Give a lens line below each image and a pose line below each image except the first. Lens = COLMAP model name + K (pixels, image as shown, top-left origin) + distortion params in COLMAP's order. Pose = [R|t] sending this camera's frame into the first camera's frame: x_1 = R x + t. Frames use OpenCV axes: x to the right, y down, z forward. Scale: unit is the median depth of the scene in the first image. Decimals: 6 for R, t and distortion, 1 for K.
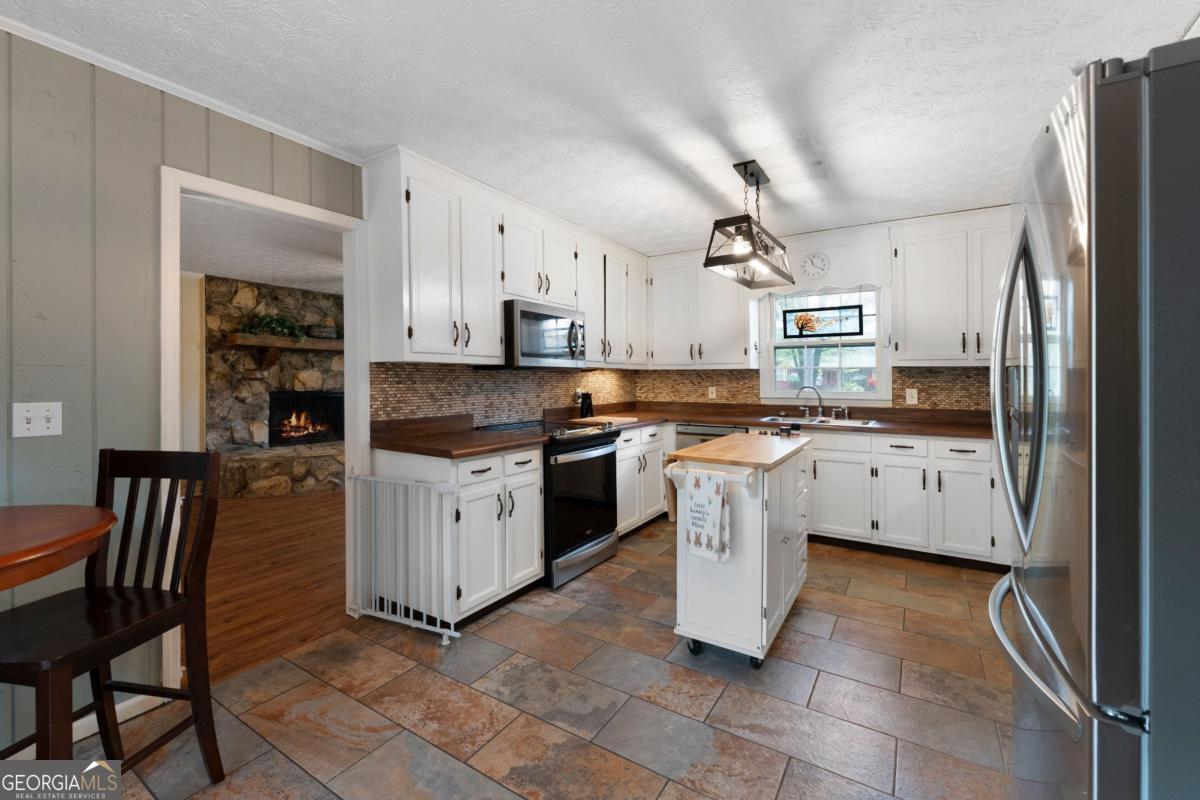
lens RADIAL K [[508.2, 0, 597.6], [0, 508.2, 377.4], [0, 0, 1]] dist [-0.000491, -0.000019]
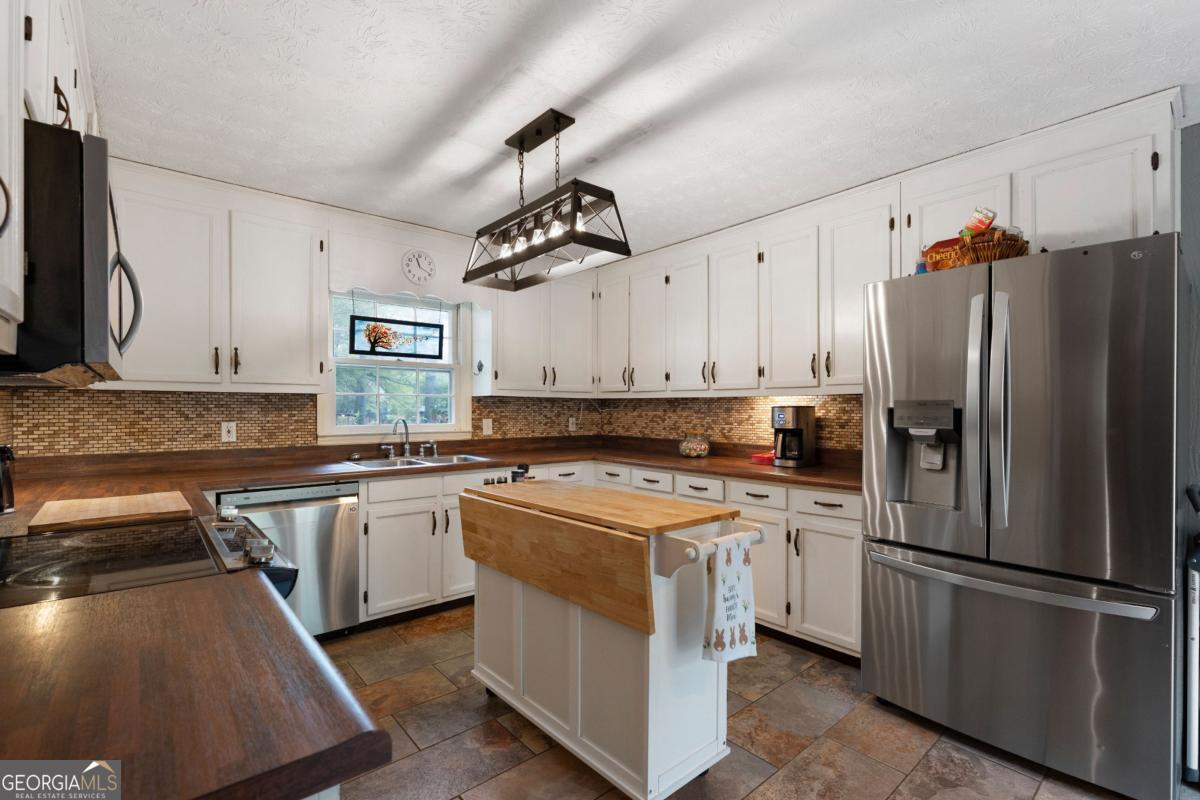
lens RADIAL K [[528.0, 0, 600.0], [0, 528.0, 400.0], [0, 0, 1]] dist [0.001158, 0.000073]
pose [[0.287939, 0.015235, 0.957527, -0.273466], [-0.004224, 0.999884, -0.014639, -0.000079], [-0.957639, 0.000171, 0.287970, 0.465138]]
